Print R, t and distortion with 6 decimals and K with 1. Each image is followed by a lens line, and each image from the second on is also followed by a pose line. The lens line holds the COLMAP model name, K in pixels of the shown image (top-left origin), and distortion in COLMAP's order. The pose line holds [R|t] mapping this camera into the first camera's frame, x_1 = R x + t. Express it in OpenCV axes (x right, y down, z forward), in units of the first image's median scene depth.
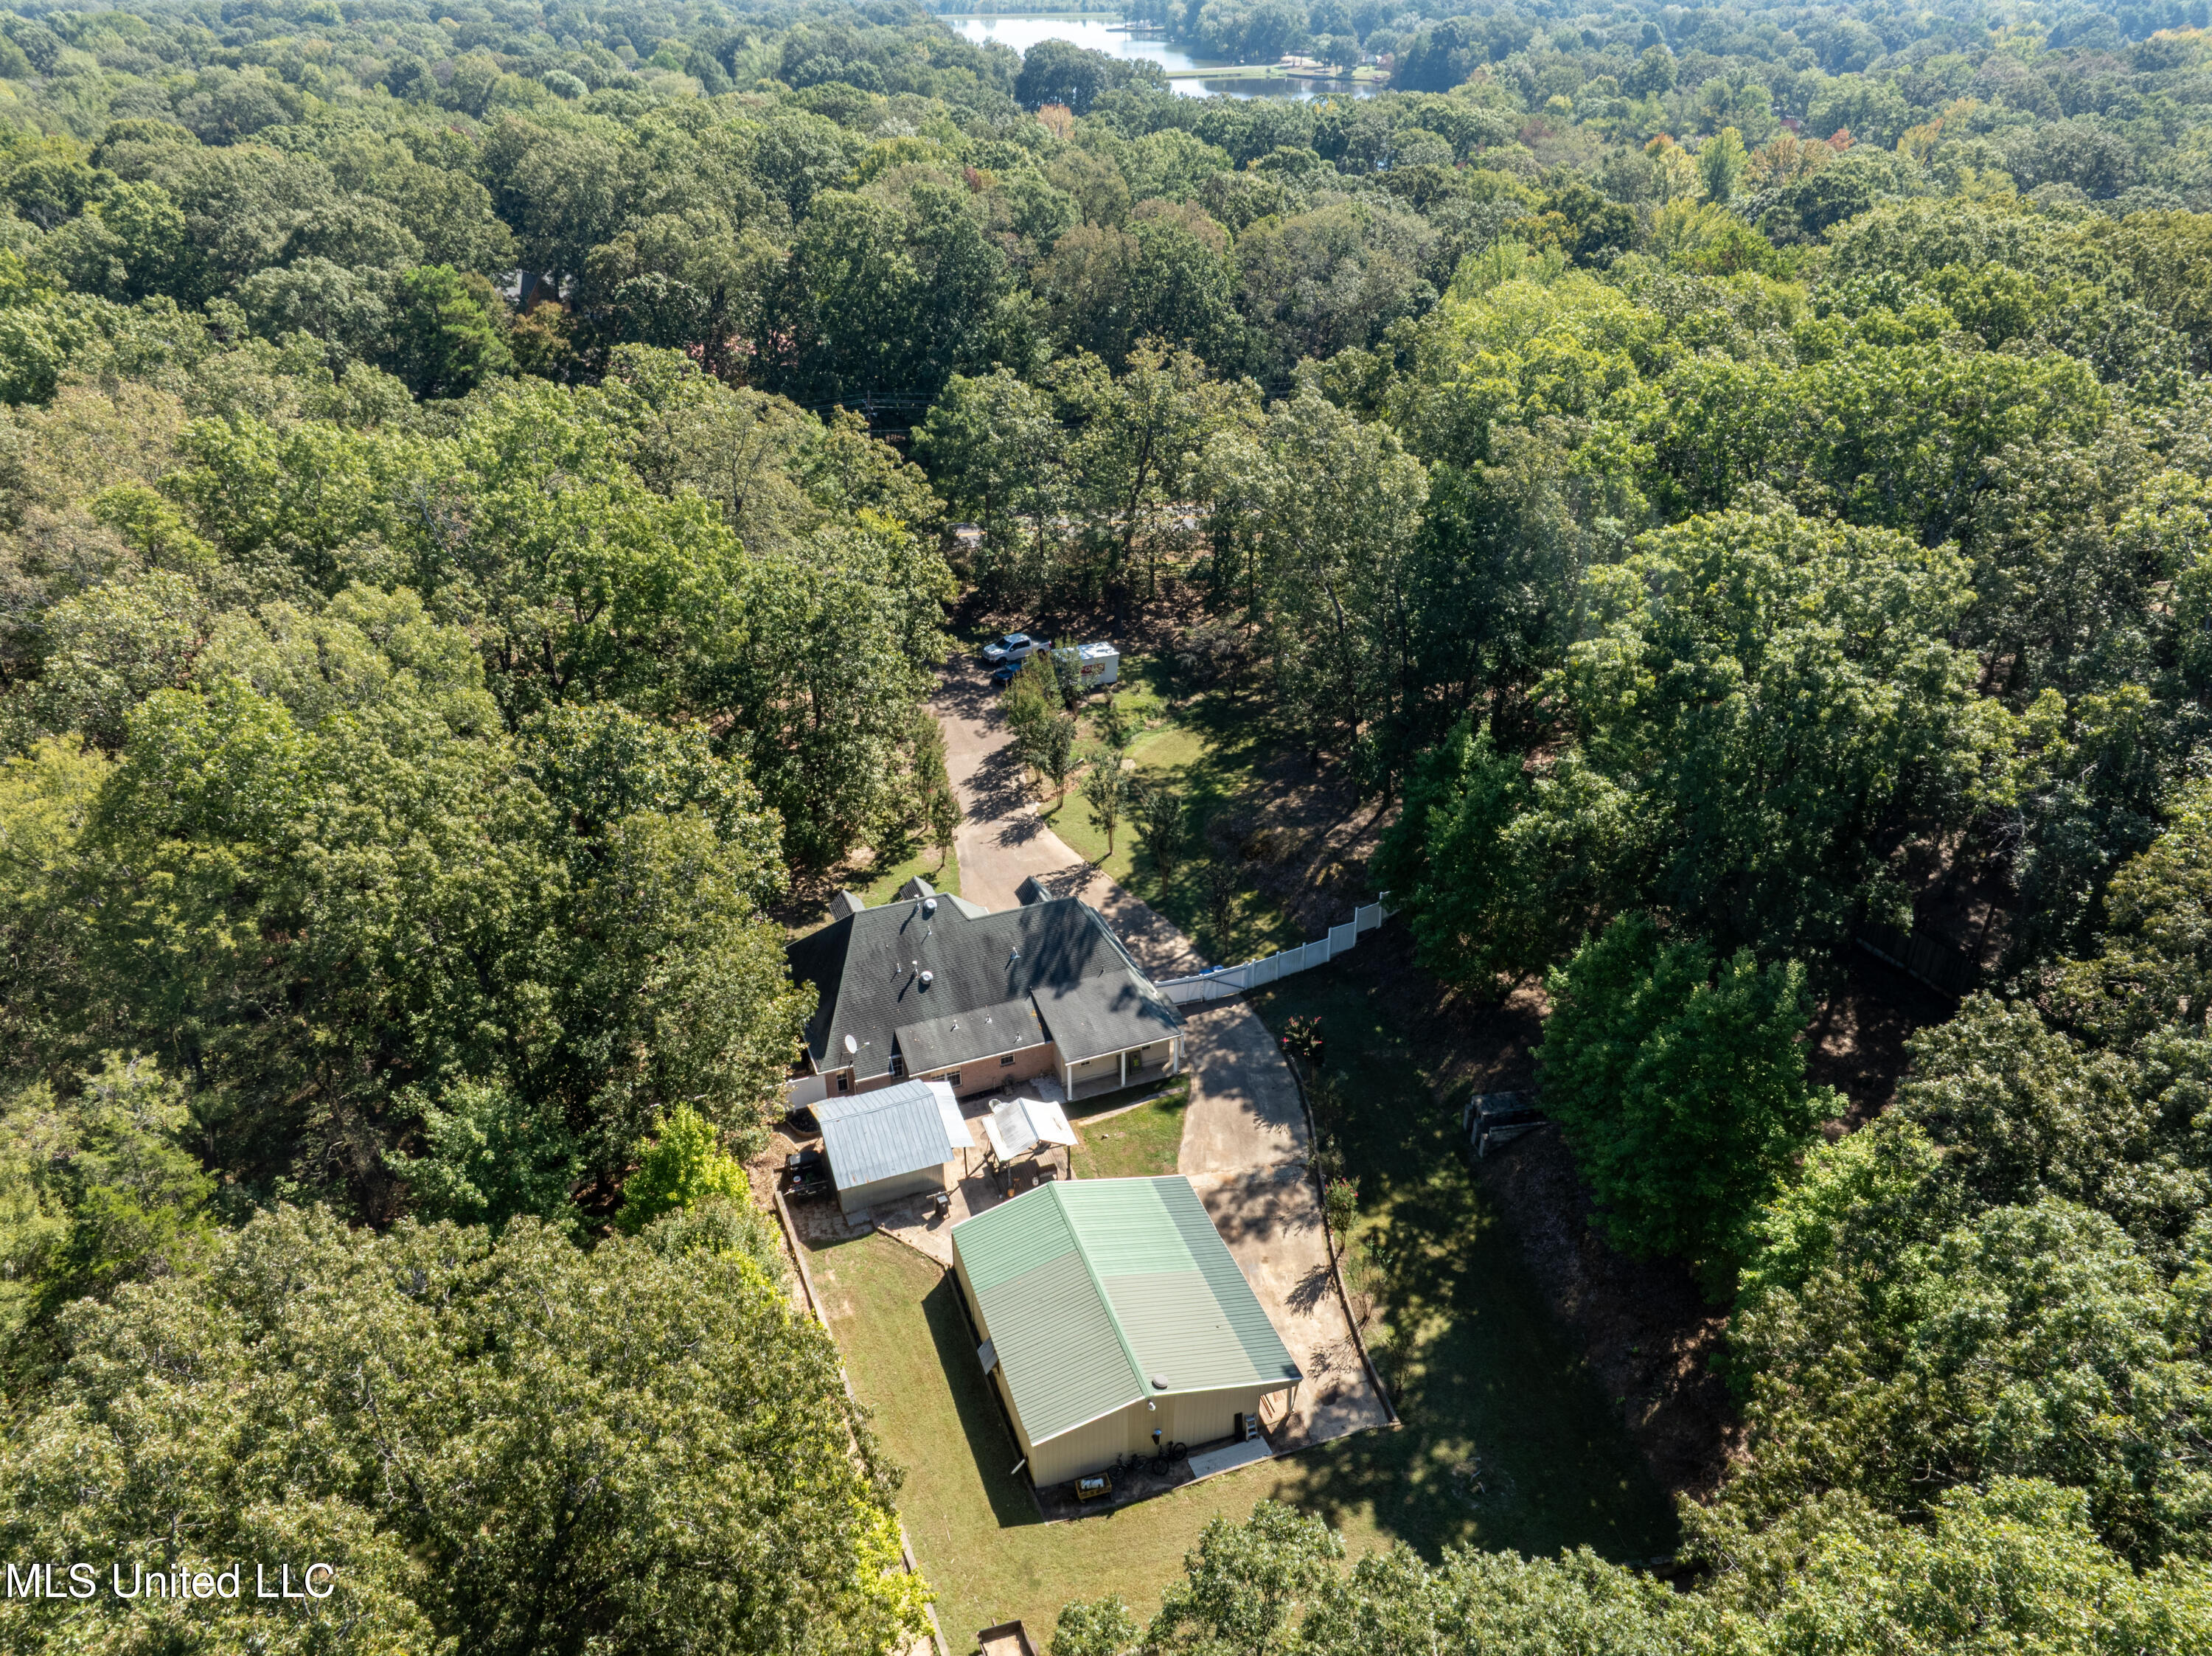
lens RADIAL K [[1563.6, 0, 1107.8], [0, 1563.6, 822.5], [0, 0, 1]] dist [-0.041734, 0.007212]
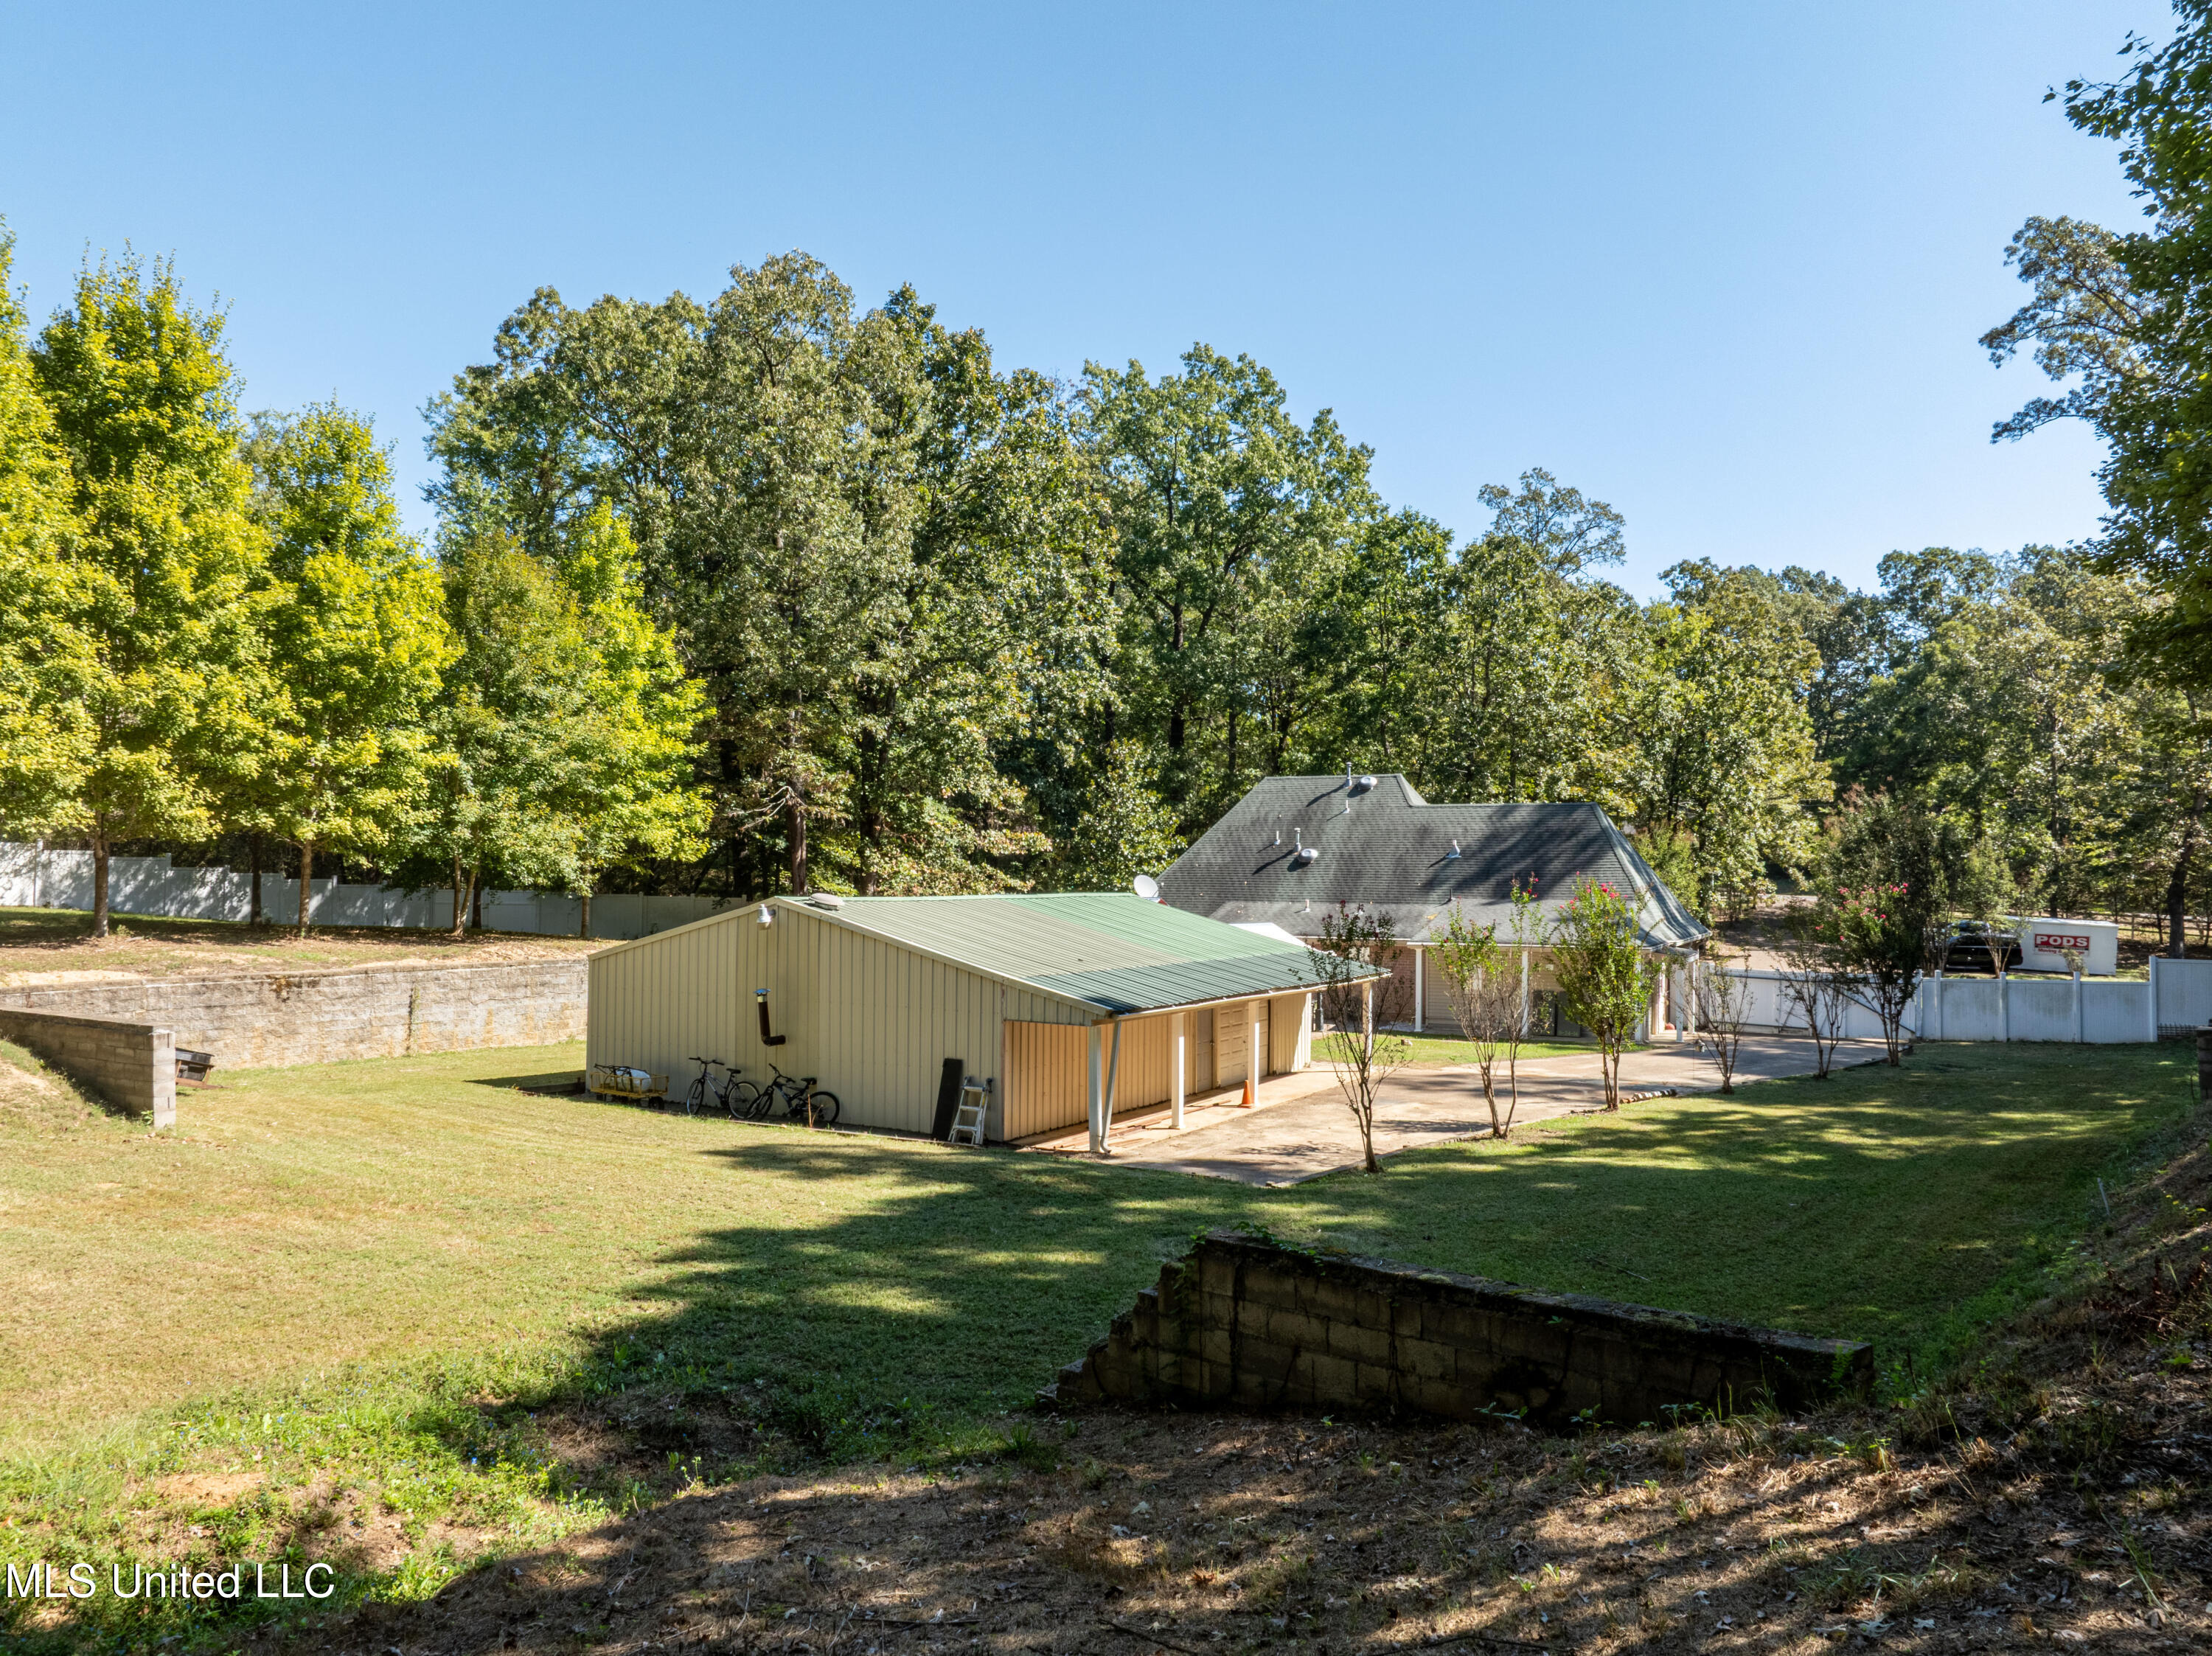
lens RADIAL K [[1563.6, 0, 1101.8], [0, 1563.6, 833.9], [0, 0, 1]] dist [-0.041734, 0.007212]
pose [[0.659179, -0.007172, -0.751952, 0.326818], [-0.378388, 0.860976, -0.339916, 0.360936], [0.649851, 0.508595, 0.564823, 0.614090]]
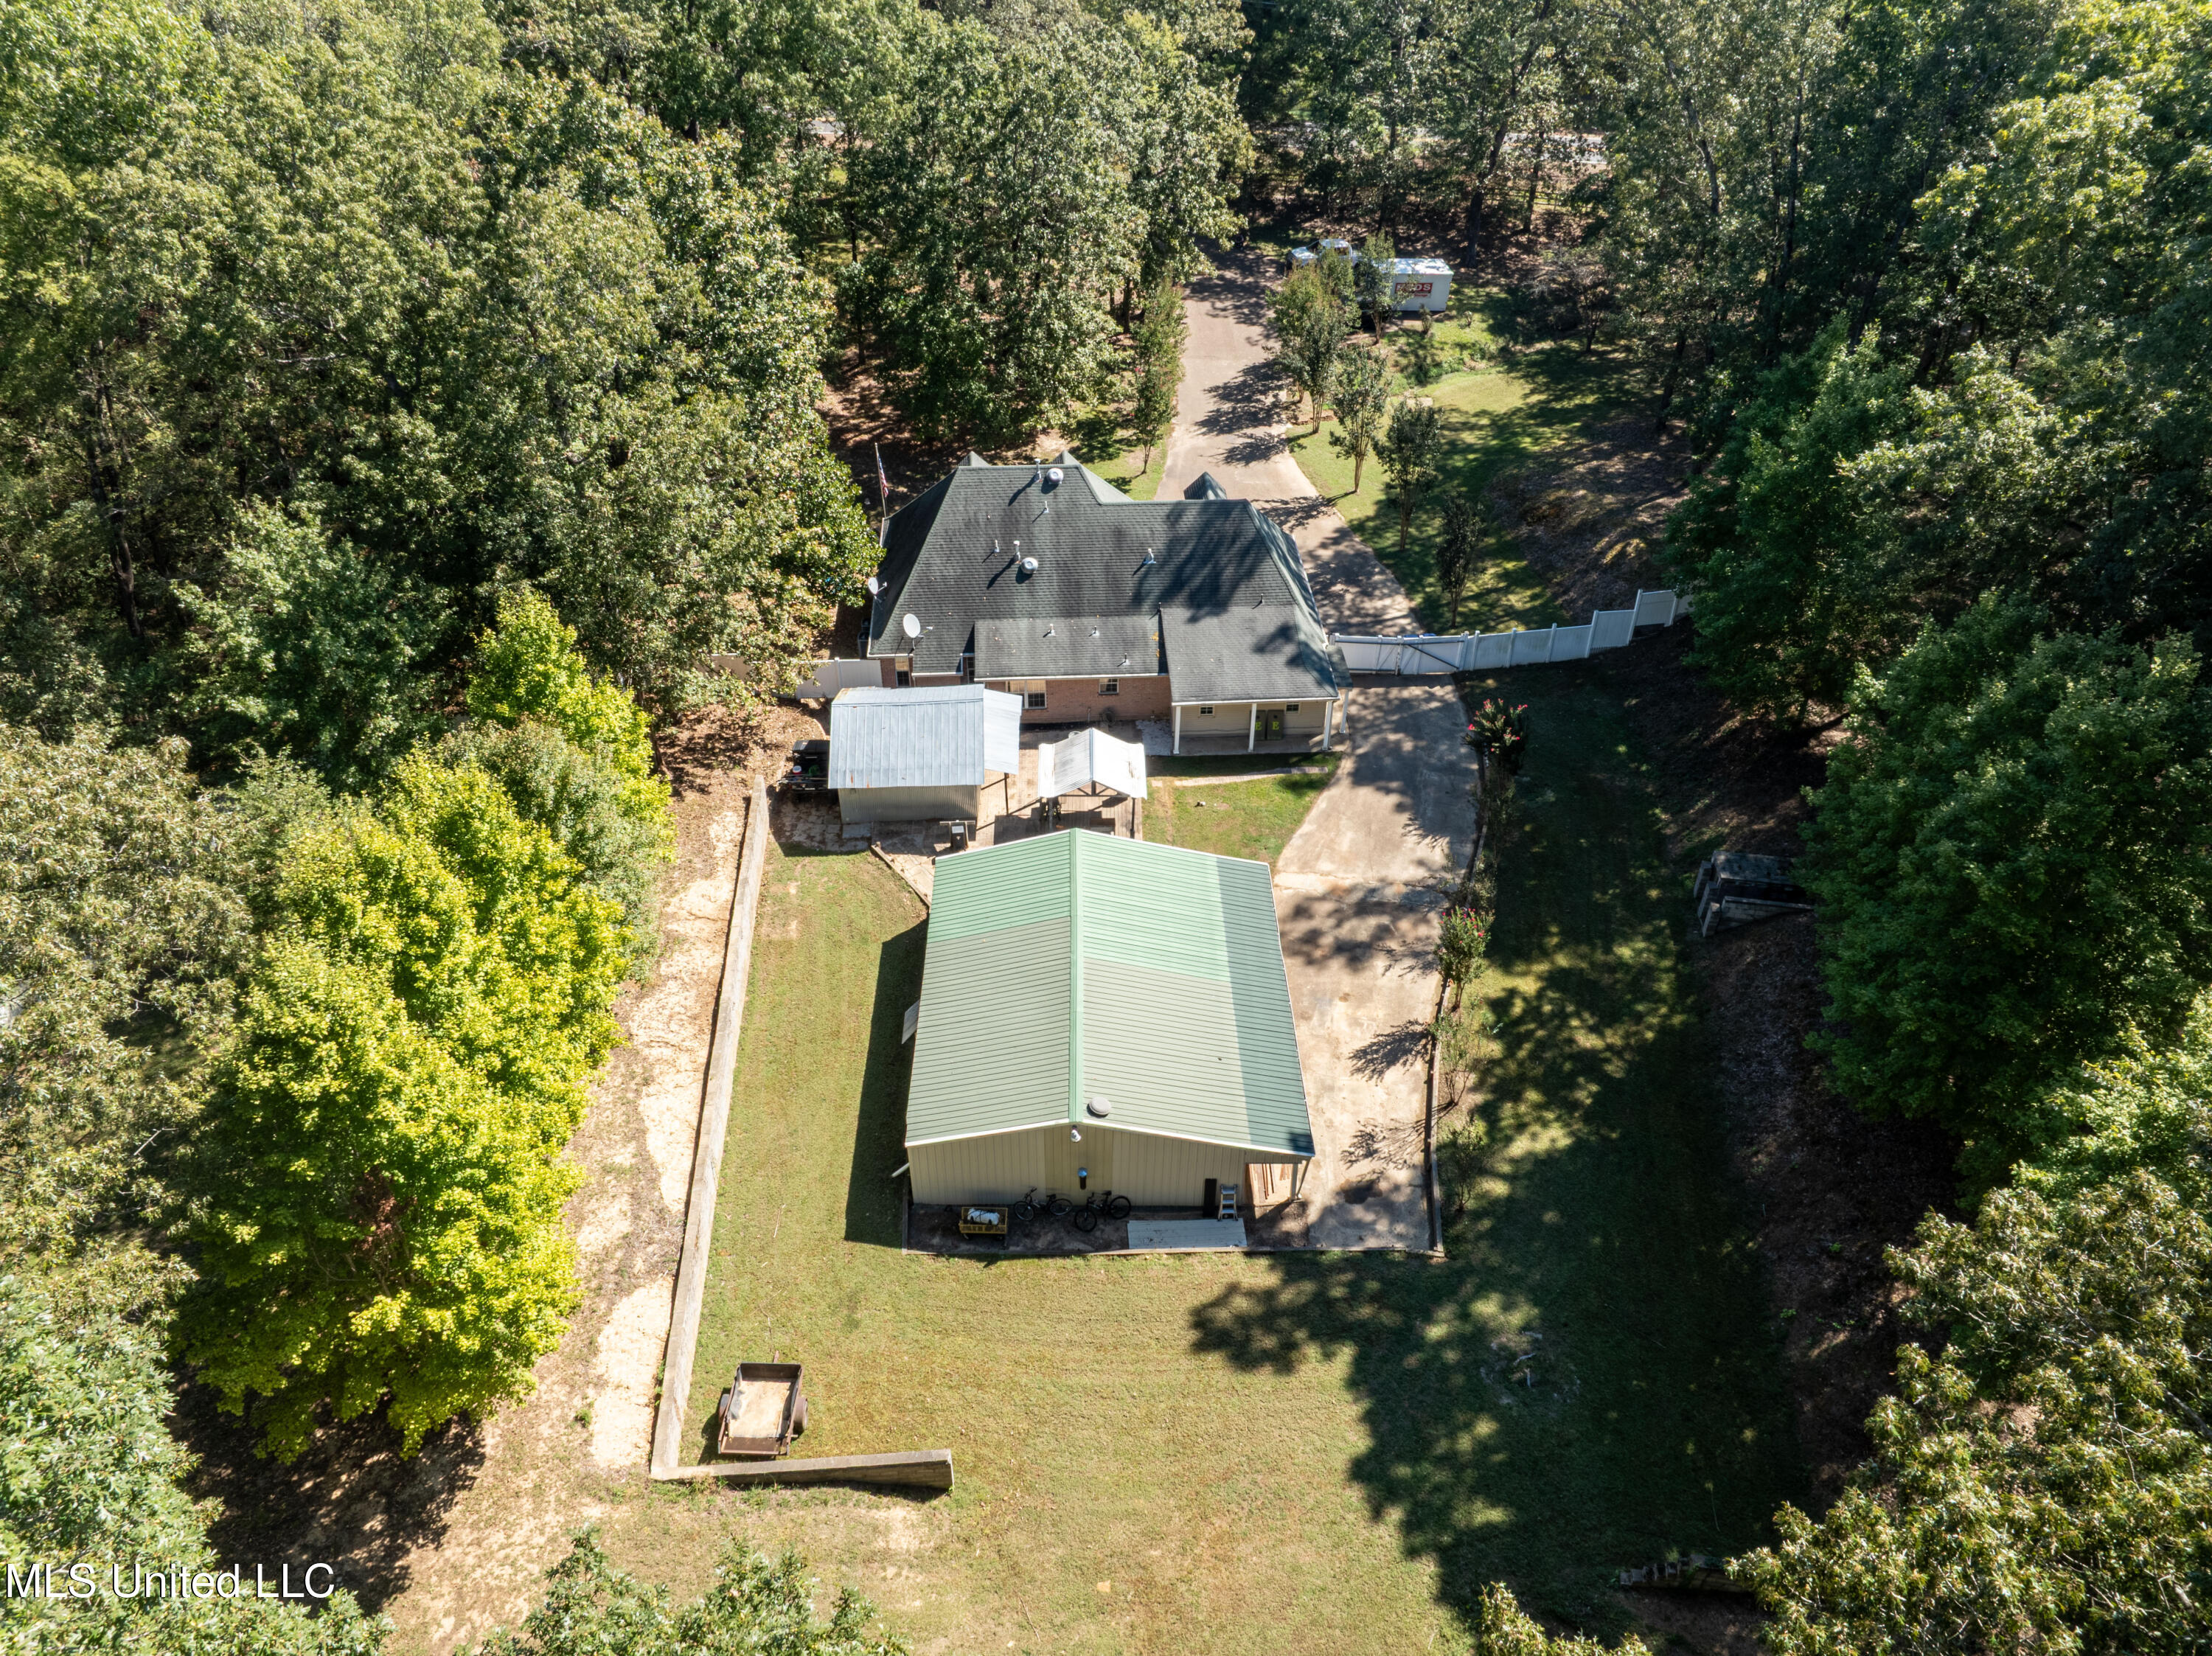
lens RADIAL K [[1563.6, 0, 1105.8], [0, 1563.6, 828.5], [0, 0, 1]] dist [-0.041734, 0.007212]
pose [[0.949570, 0.203000, -0.238974, 0.139901], [-0.162081, 0.970200, 0.180117, 0.085108], [0.268416, -0.132301, 0.954175, 0.266435]]
